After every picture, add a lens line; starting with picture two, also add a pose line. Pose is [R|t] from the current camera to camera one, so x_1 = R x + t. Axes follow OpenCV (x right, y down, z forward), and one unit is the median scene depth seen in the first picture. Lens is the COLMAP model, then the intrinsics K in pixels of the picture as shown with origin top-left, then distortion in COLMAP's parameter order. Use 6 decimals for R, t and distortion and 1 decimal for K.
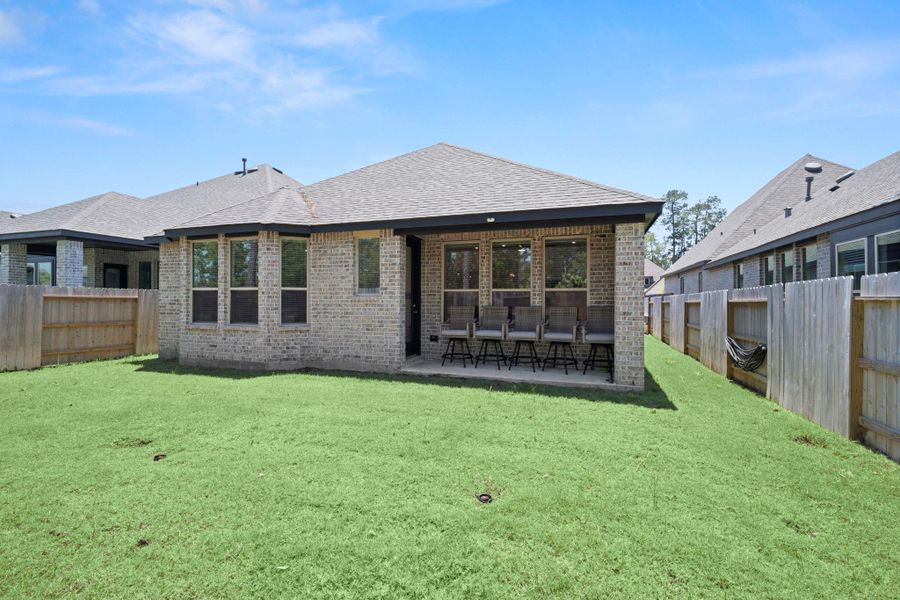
lens RADIAL K [[380.9, 0, 450.0], [0, 380.9, 300.0], [0, 0, 1]] dist [-0.000743, 0.000050]
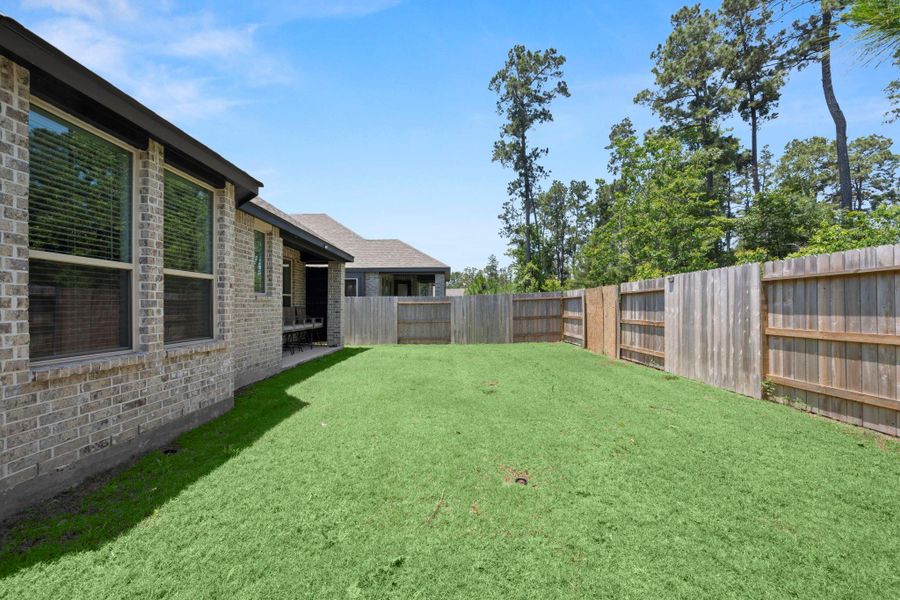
lens RADIAL K [[361.7, 0, 448.3], [0, 361.7, 305.9], [0, 0, 1]] dist [-0.000655, 0.000028]
pose [[-0.313767, -0.000347, 0.949500, -1.151089], [-0.006112, 0.999980, -0.001654, 0.013135], [-0.949480, -0.006322, -0.313763, 0.837280]]
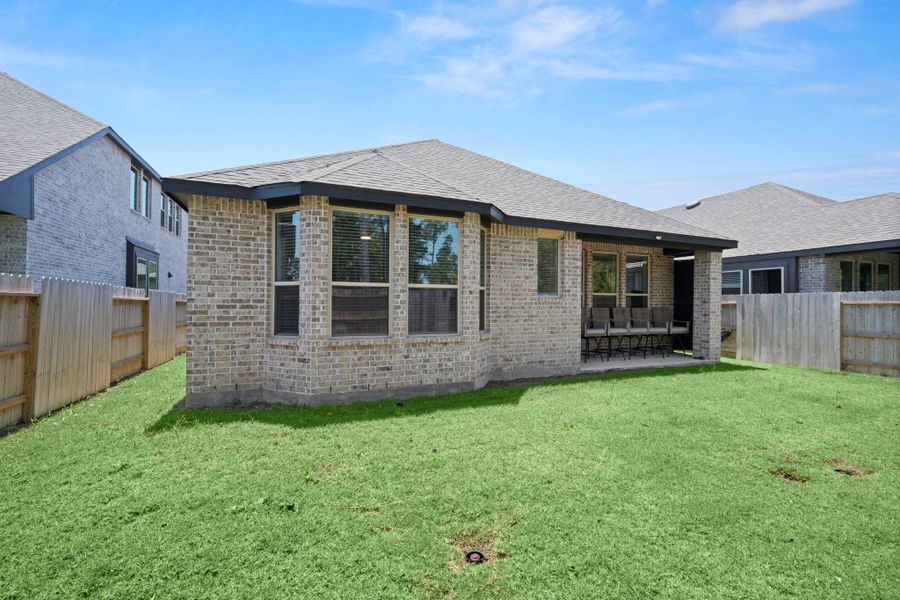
lens RADIAL K [[380.9, 0, 450.0], [0, 380.9, 300.0], [0, 0, 1]] dist [-0.000743, 0.000050]
pose [[0.757983, 0.006373, 0.652243, -1.021459], [-0.005972, 0.999978, -0.002831, -0.000877], [-0.652247, -0.001749, 0.758005, 0.428322]]
